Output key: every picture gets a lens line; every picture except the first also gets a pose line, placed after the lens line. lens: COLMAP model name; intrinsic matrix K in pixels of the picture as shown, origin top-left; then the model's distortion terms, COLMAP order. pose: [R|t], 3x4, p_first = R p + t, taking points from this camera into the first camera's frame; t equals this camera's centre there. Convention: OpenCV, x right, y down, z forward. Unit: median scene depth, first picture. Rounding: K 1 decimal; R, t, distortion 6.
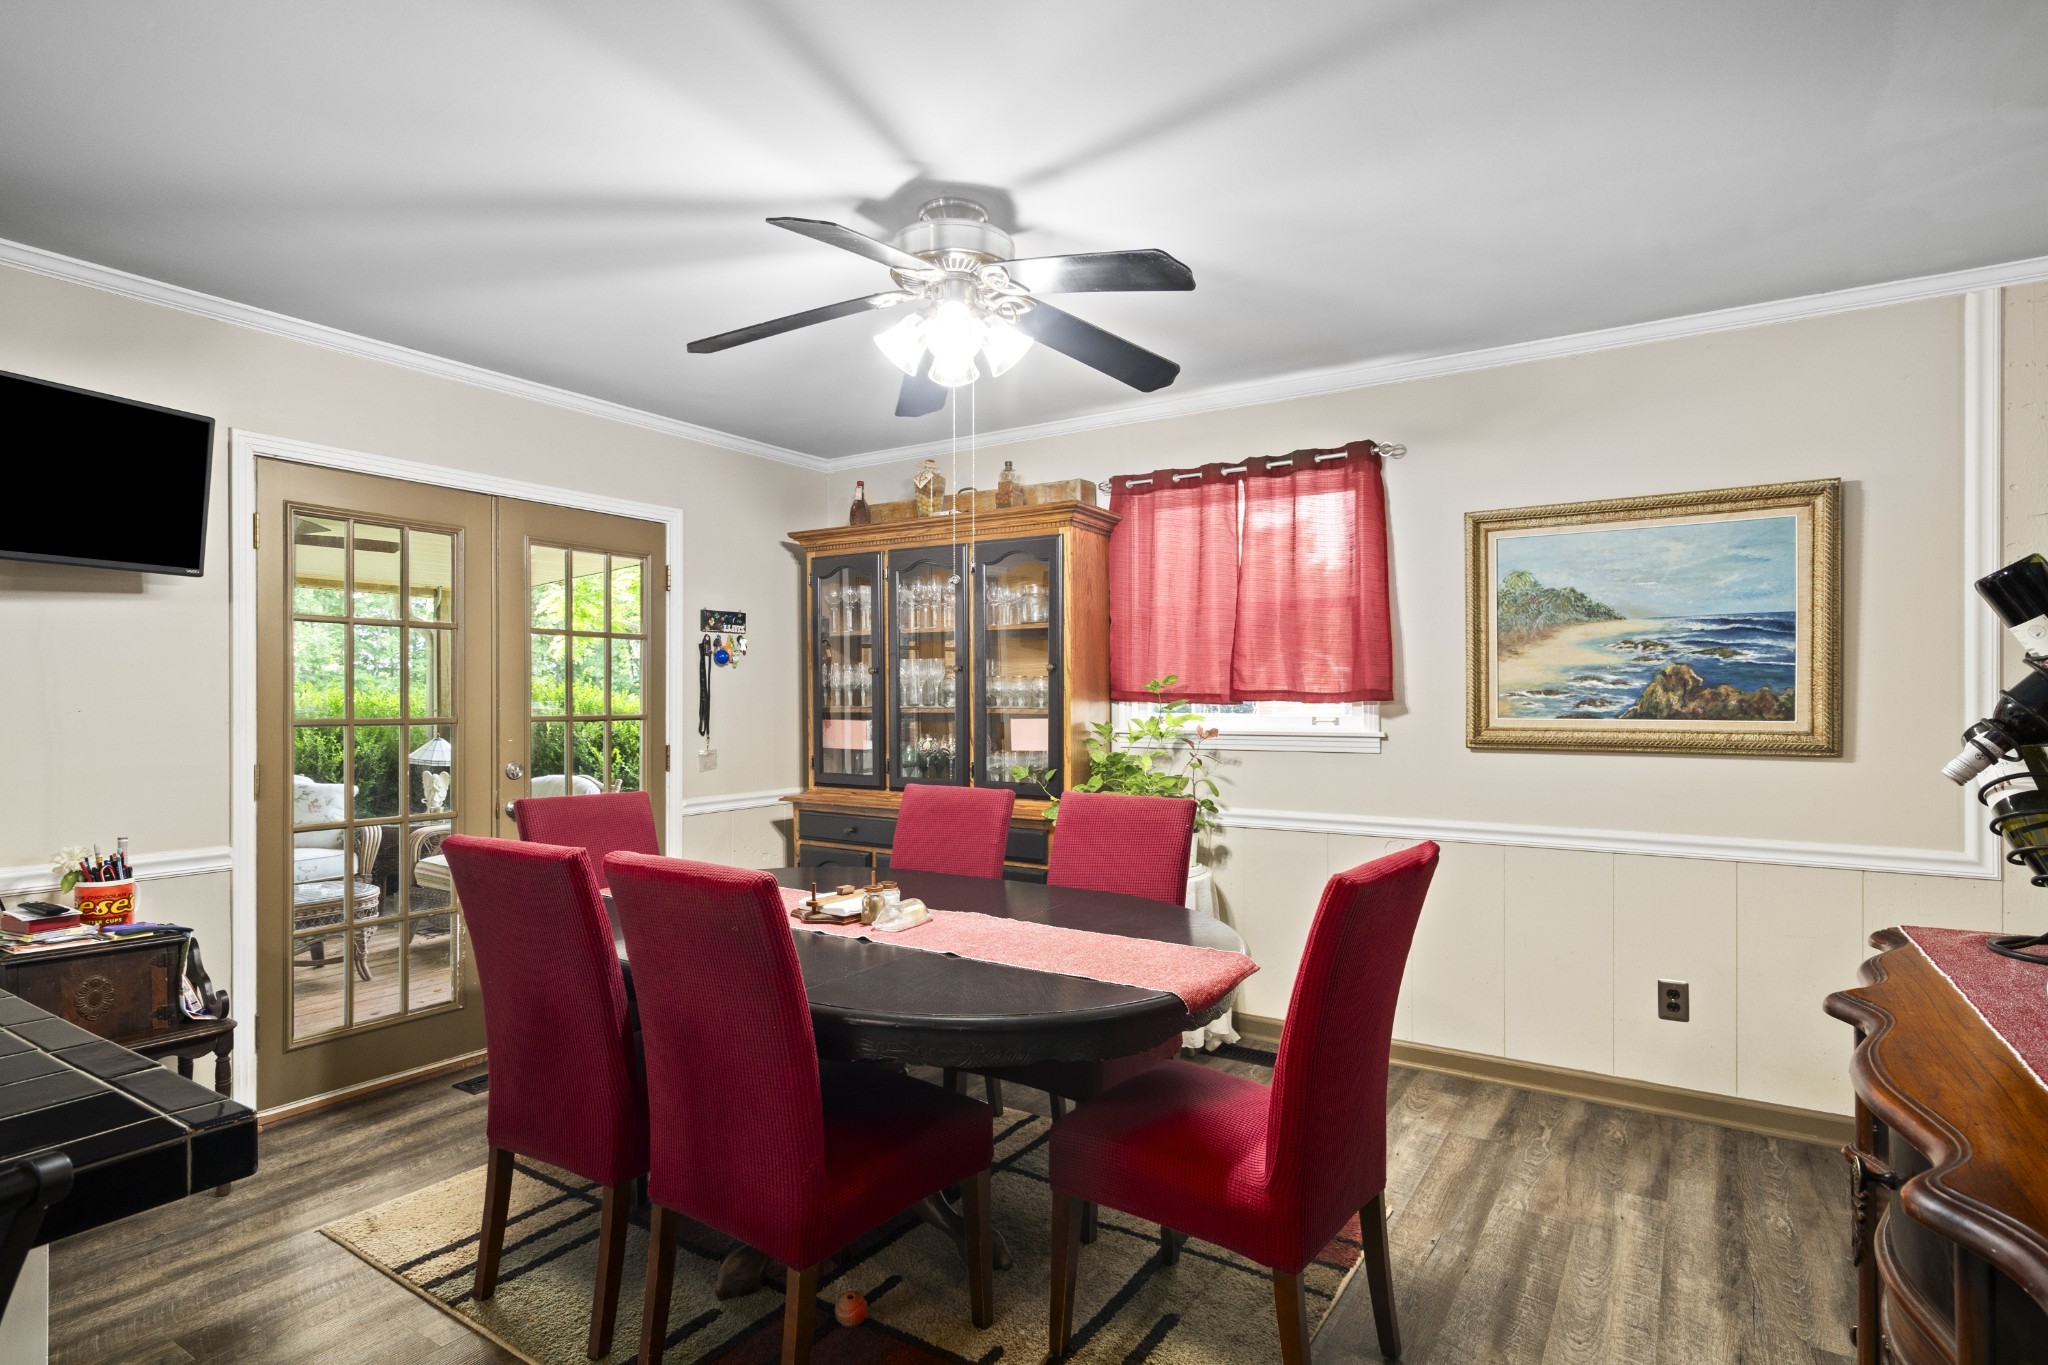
lens RADIAL K [[1053.5, 0, 1024.8], [0, 1053.5, 688.8], [0, 0, 1]] dist [0.002342, 0.000235]
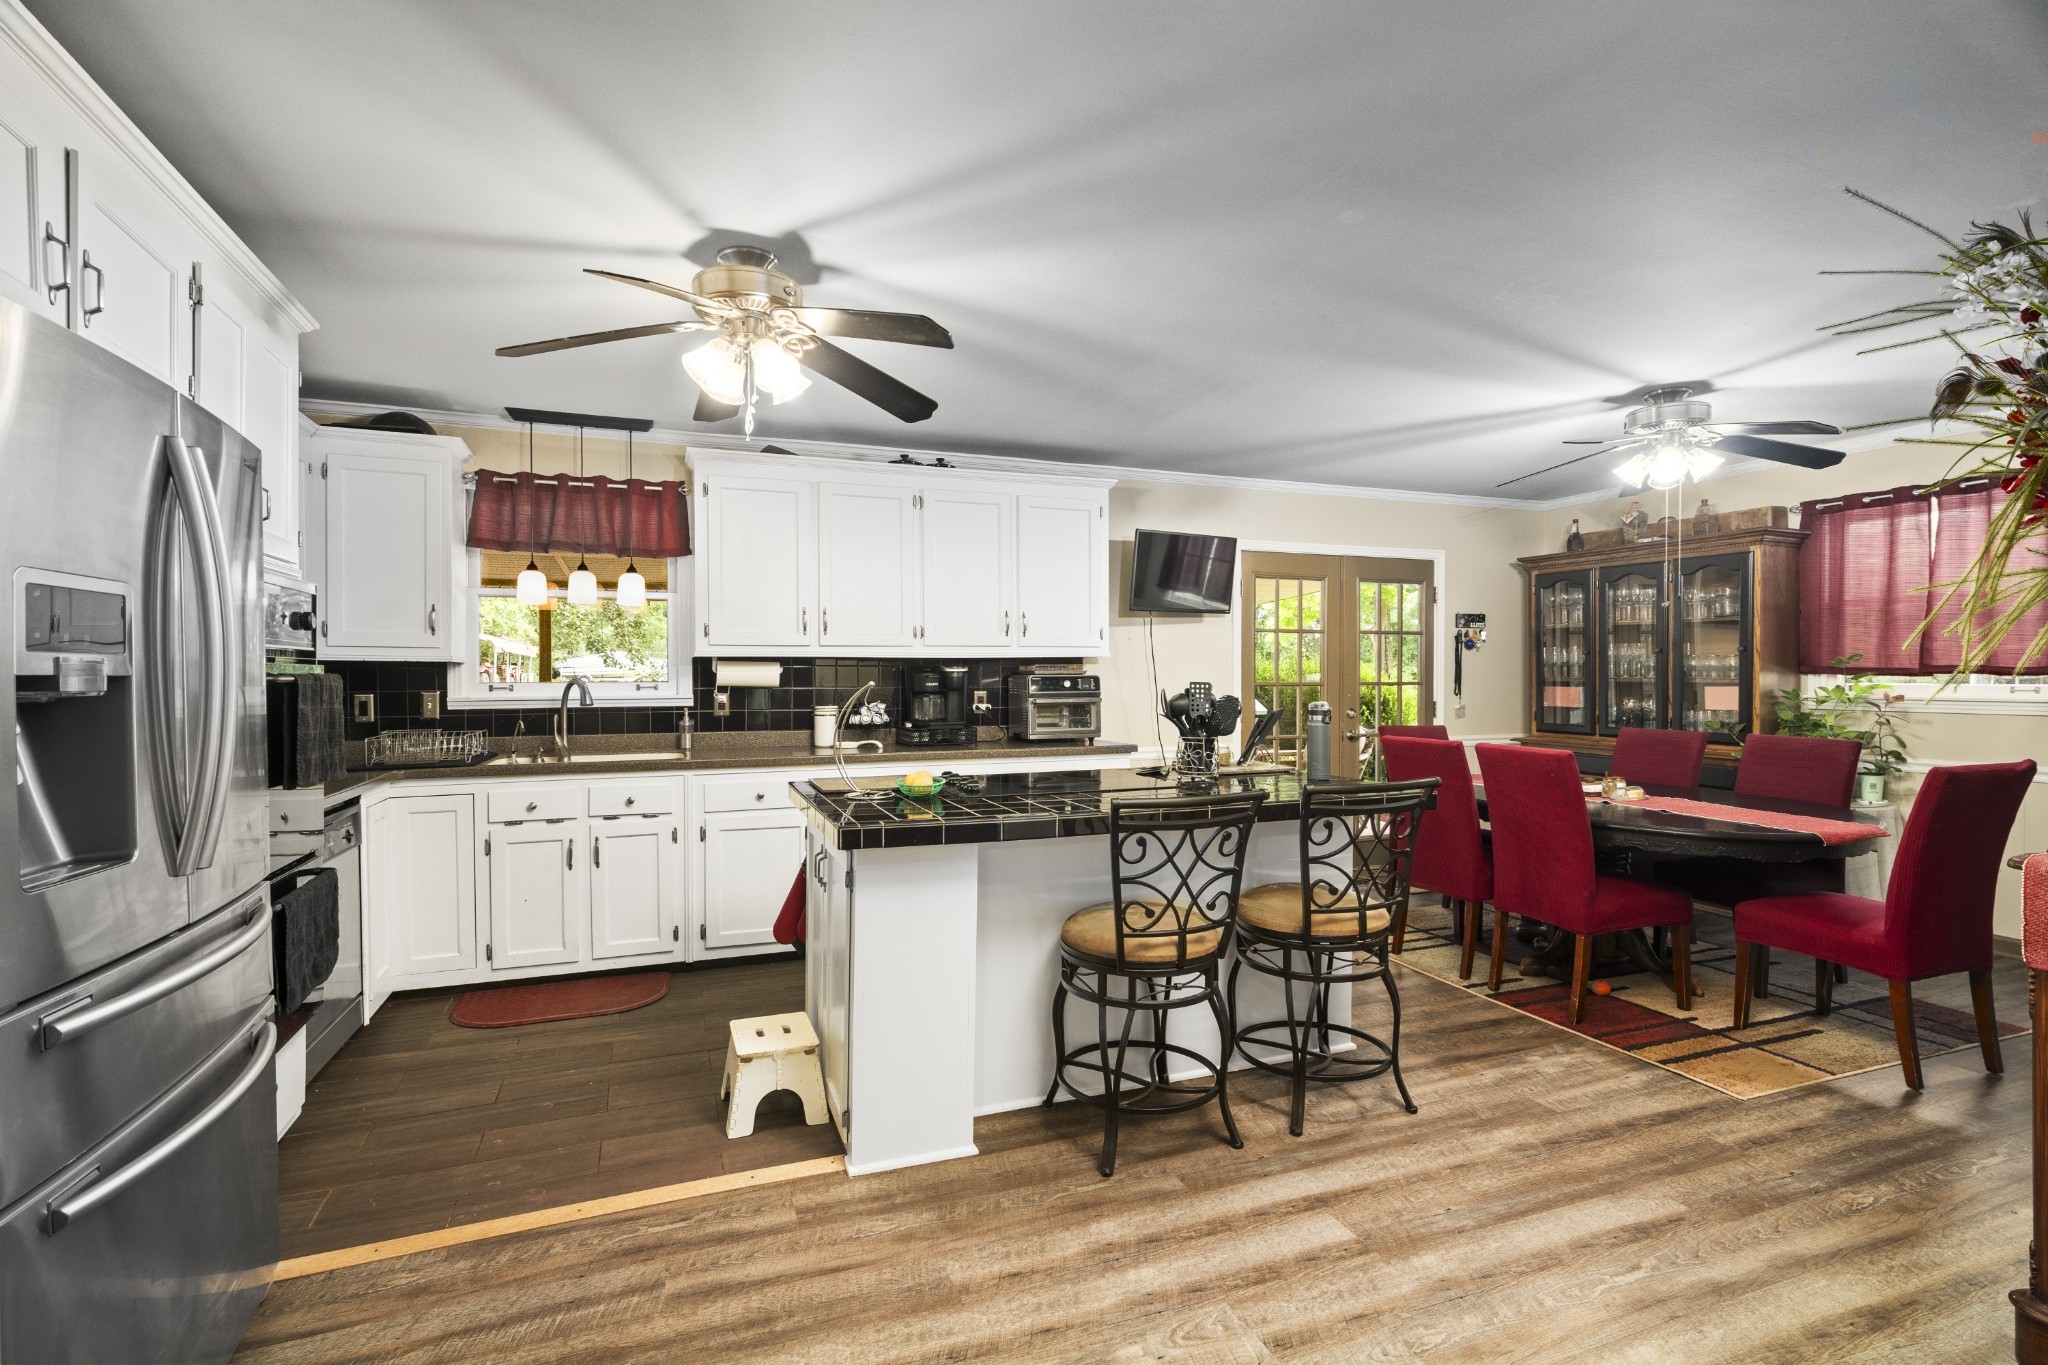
lens RADIAL K [[938.6, 0, 1019.1], [0, 938.6, 681.6], [0, 0, 1]] dist [0.004697, -0.000820]
pose [[0.802353, 0.008056, -0.596795, 0.001732], [0.003490, 0.999828, 0.018188, -0.003041], [0.596840, -0.016676, 0.802187, -0.525522]]
